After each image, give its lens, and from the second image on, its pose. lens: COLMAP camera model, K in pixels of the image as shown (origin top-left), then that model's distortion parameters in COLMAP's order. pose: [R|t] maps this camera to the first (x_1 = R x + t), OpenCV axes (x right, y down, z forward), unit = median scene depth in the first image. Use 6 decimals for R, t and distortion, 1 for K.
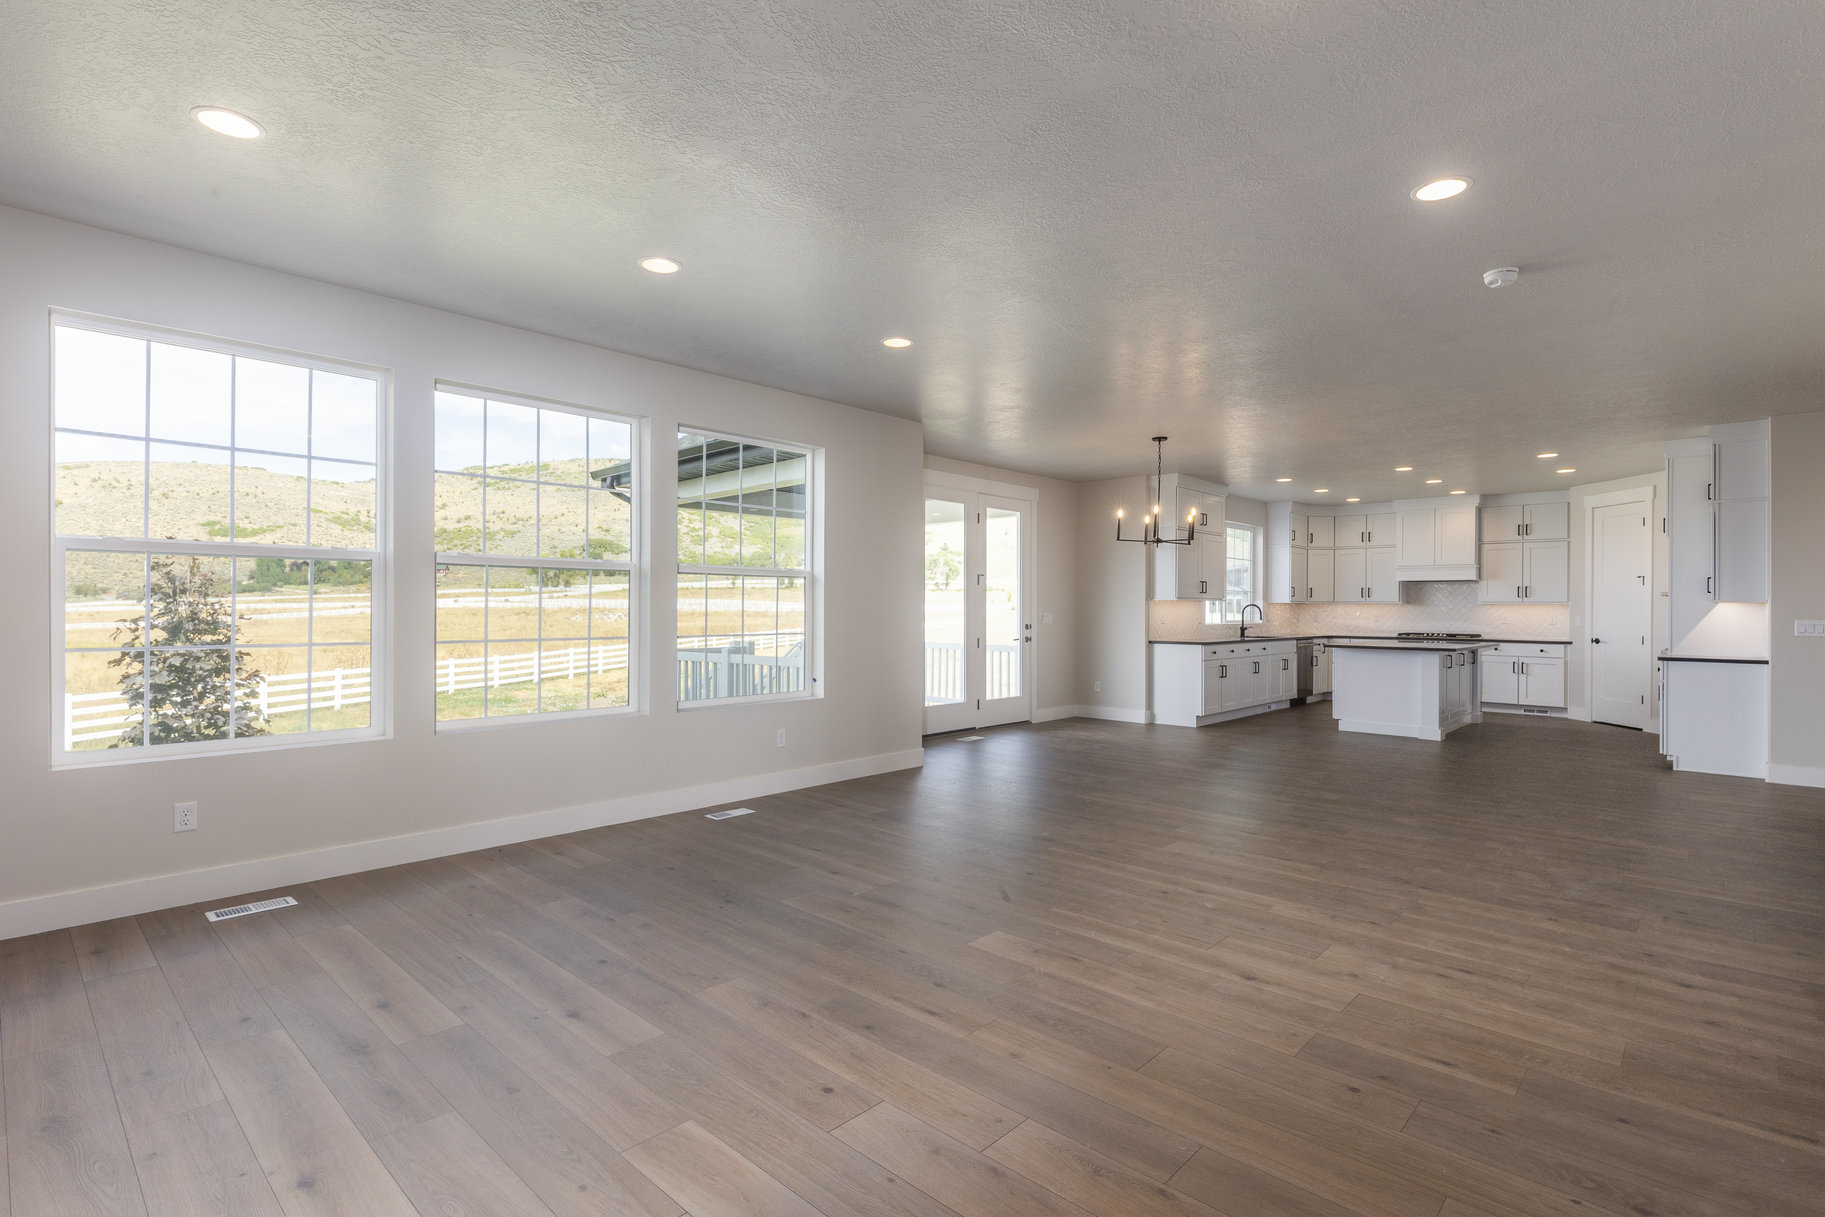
lens RADIAL K [[872.7, 0, 911.3], [0, 872.7, 597.4], [0, 0, 1]] dist [-0.006478, 0.002443]
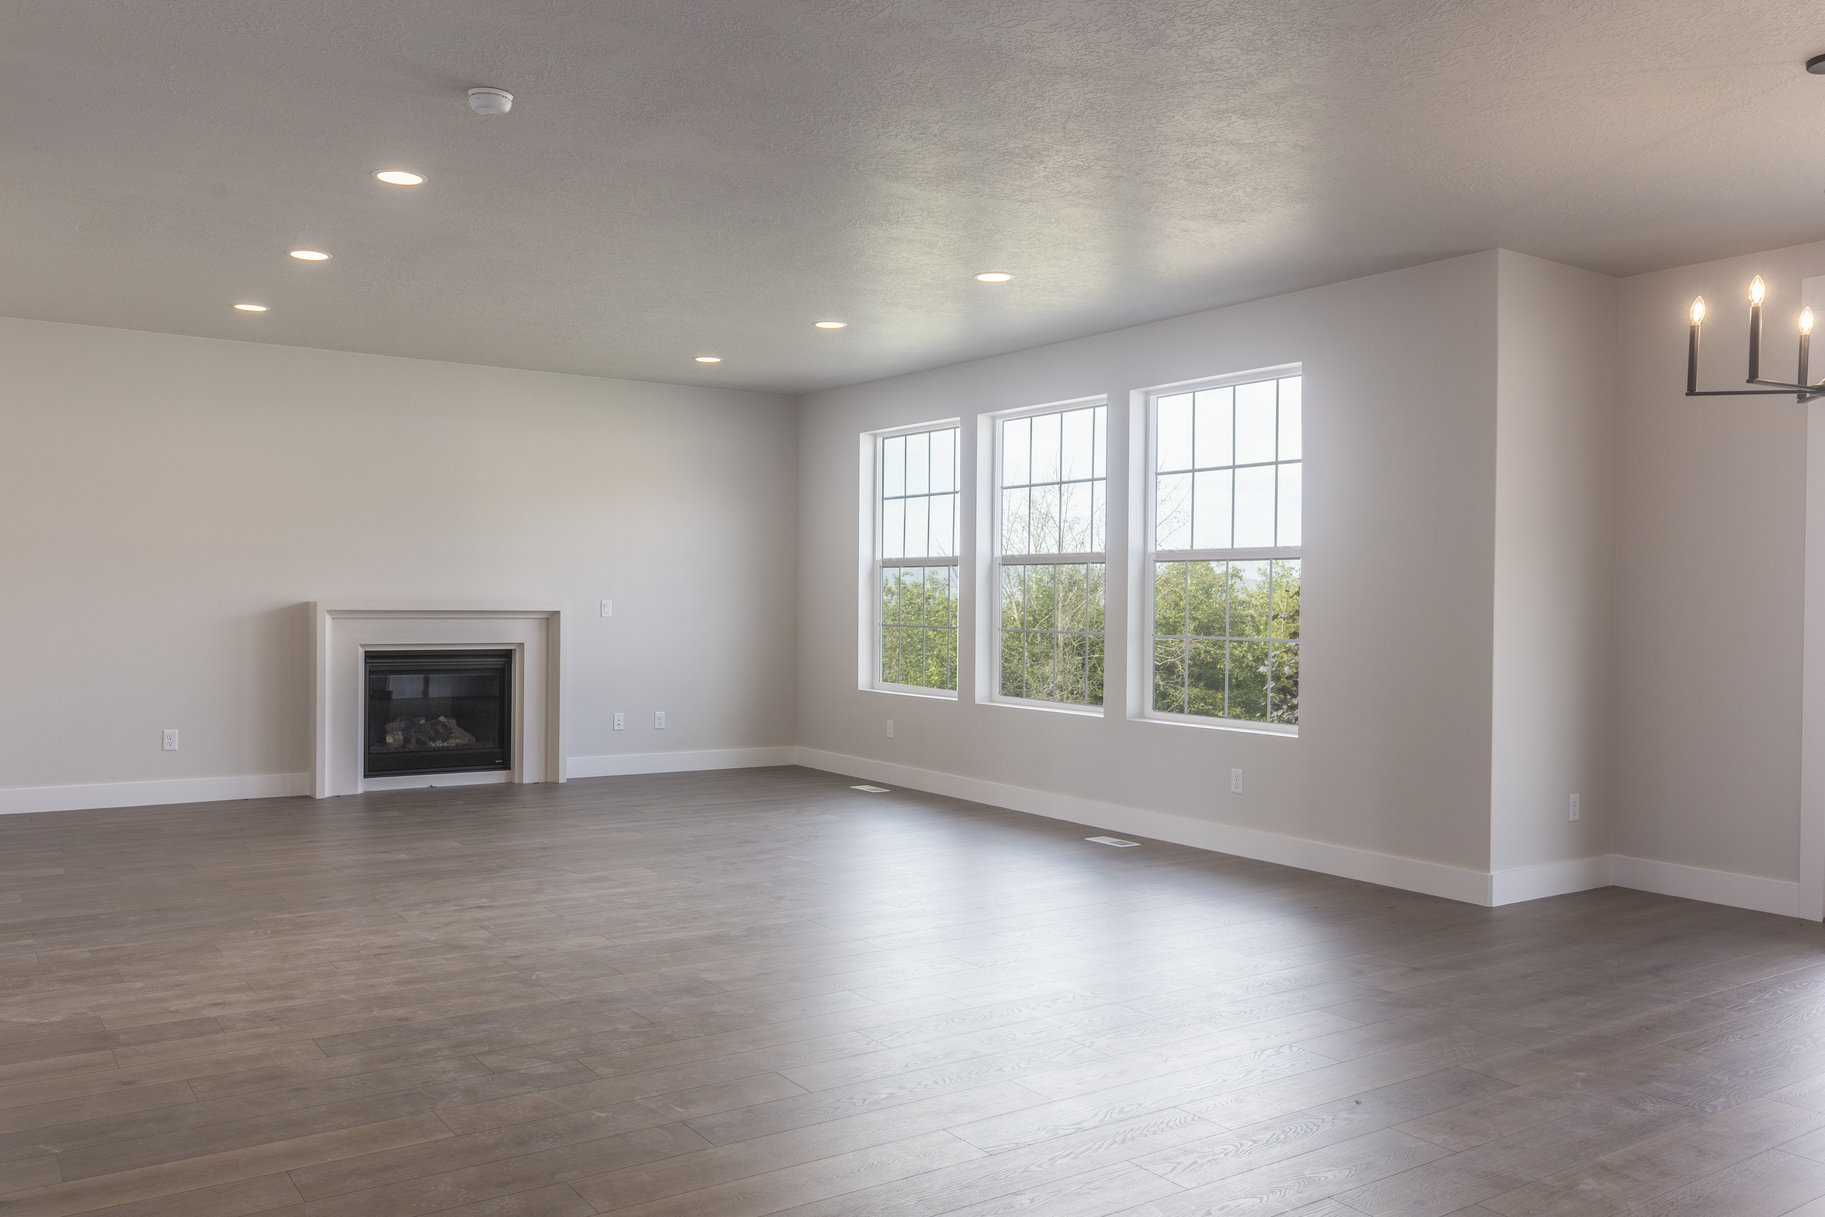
lens RADIAL K [[1422.7, 0, 930.9], [0, 1422.7, 611.9], [0, 0, 1]] dist [0.006979, 0.001180]
pose [[-0.201306, 0.001371, -0.979527, 0.666013], [-0.000411, 0.999999, 0.001484, 0.011403], [0.979528, 0.000701, -0.201306, 0.614724]]
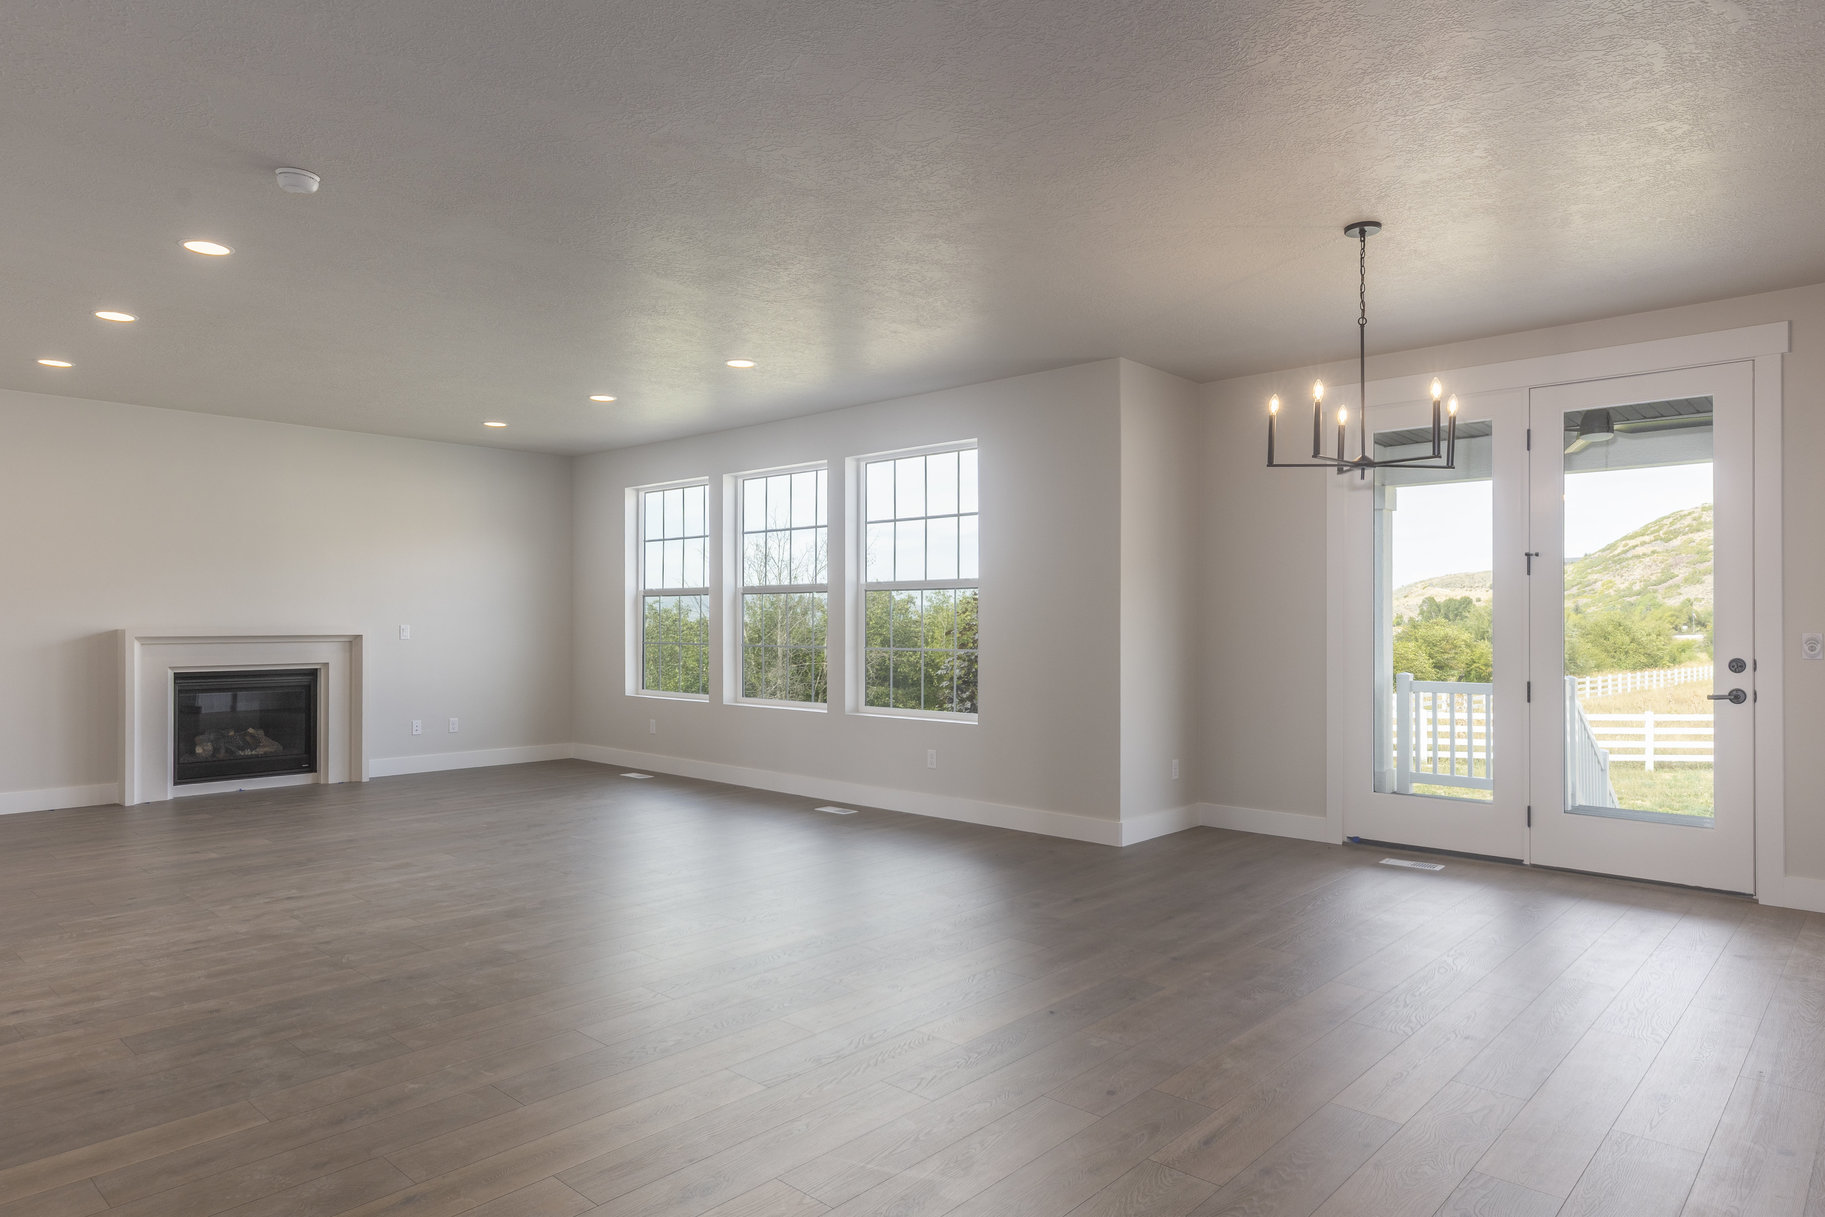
lens RADIAL K [[1081.8, 0, 913.7], [0, 1081.8, 618.0], [0, 0, 1]] dist [0.012219, -0.003352]
pose [[0.016517, -0.008584, -0.999827, 0.640527], [0.011120, 0.999903, -0.008401, 0.010973], [0.999802, -0.010980, 0.016611, 0.598097]]
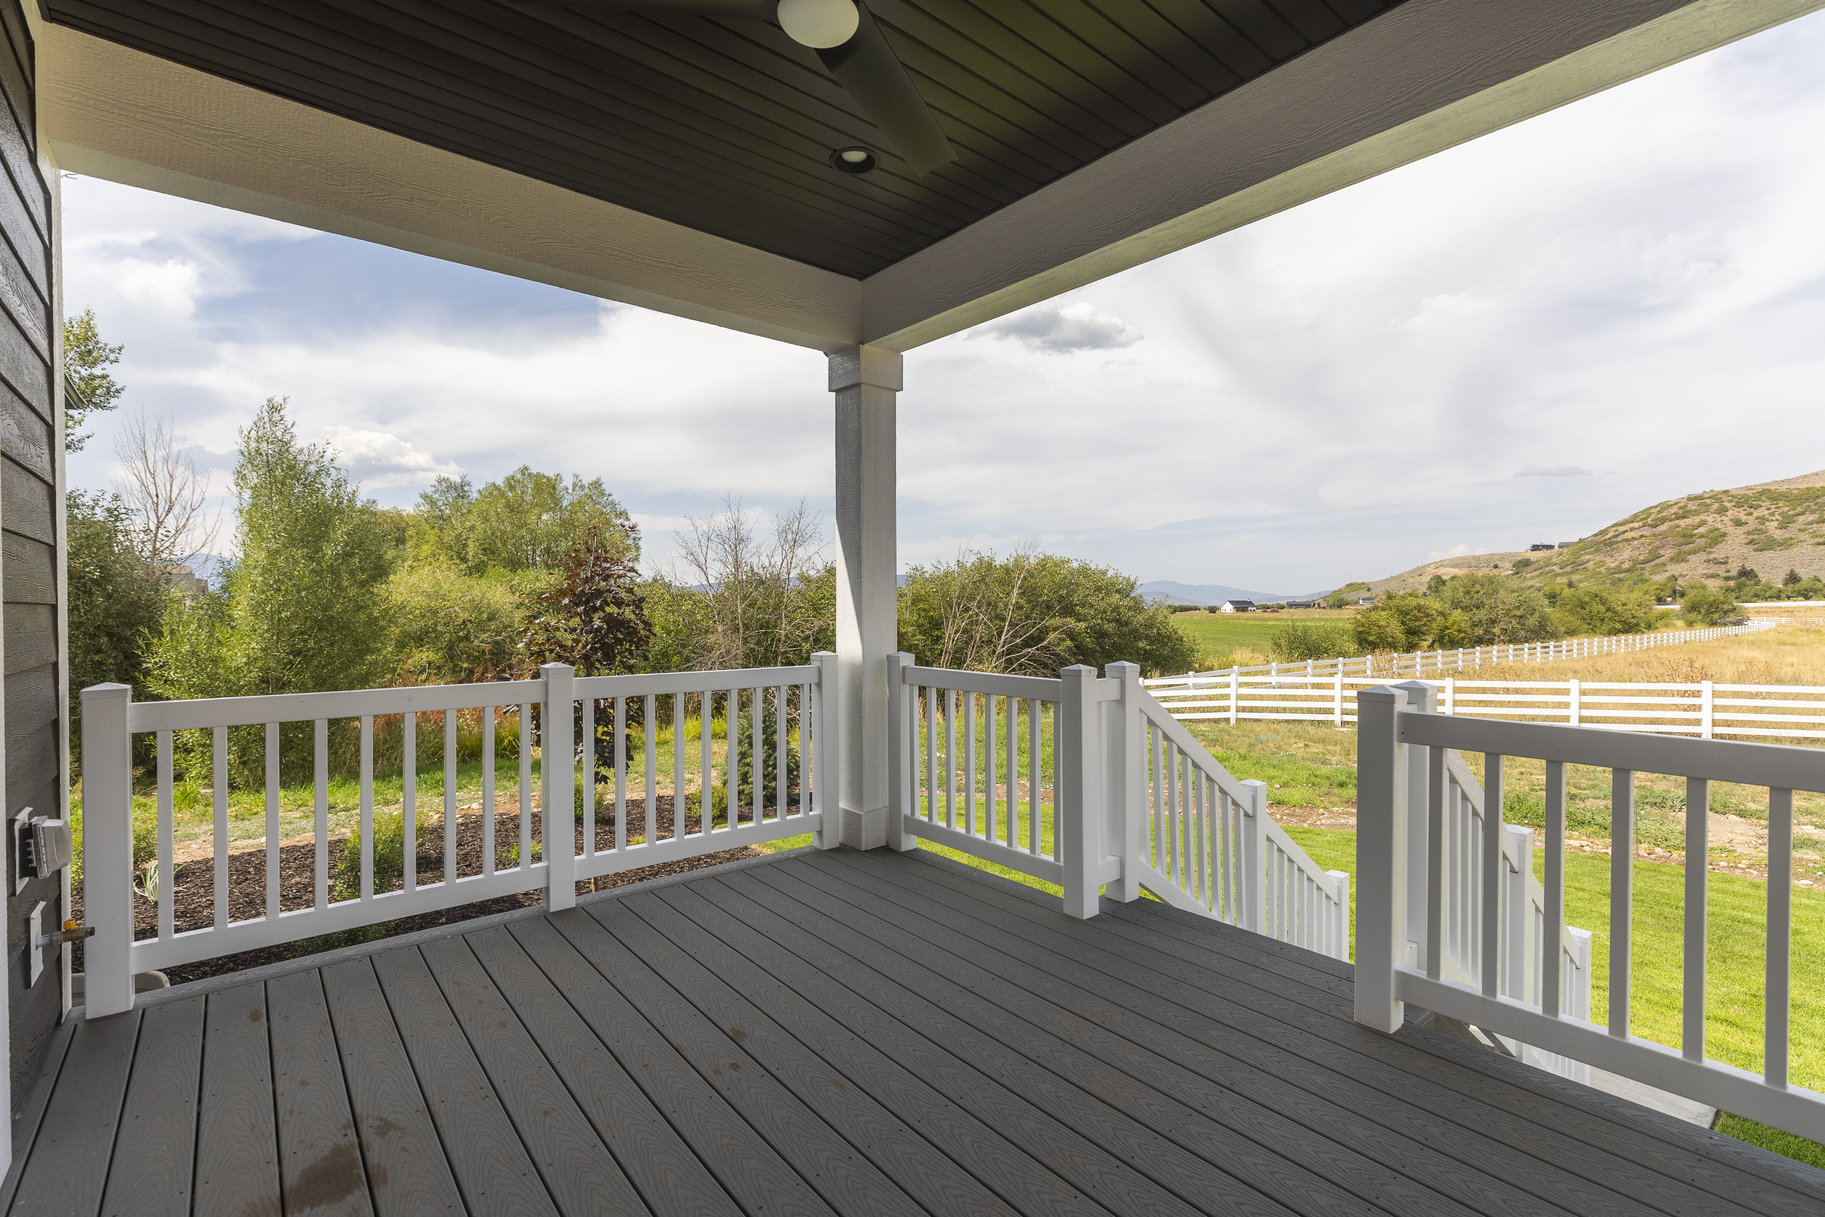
lens RADIAL K [[826.4, 0, 908.5], [0, 826.4, 613.6], [0, 0, 1]] dist [0.011089, -0.002811]
pose [[-0.106346, 0.015784, -0.994204, 0.139910], [0.013111, 0.999809, 0.014471, 0.028378], [0.994243, -0.011496, -0.106533, 1.090172]]
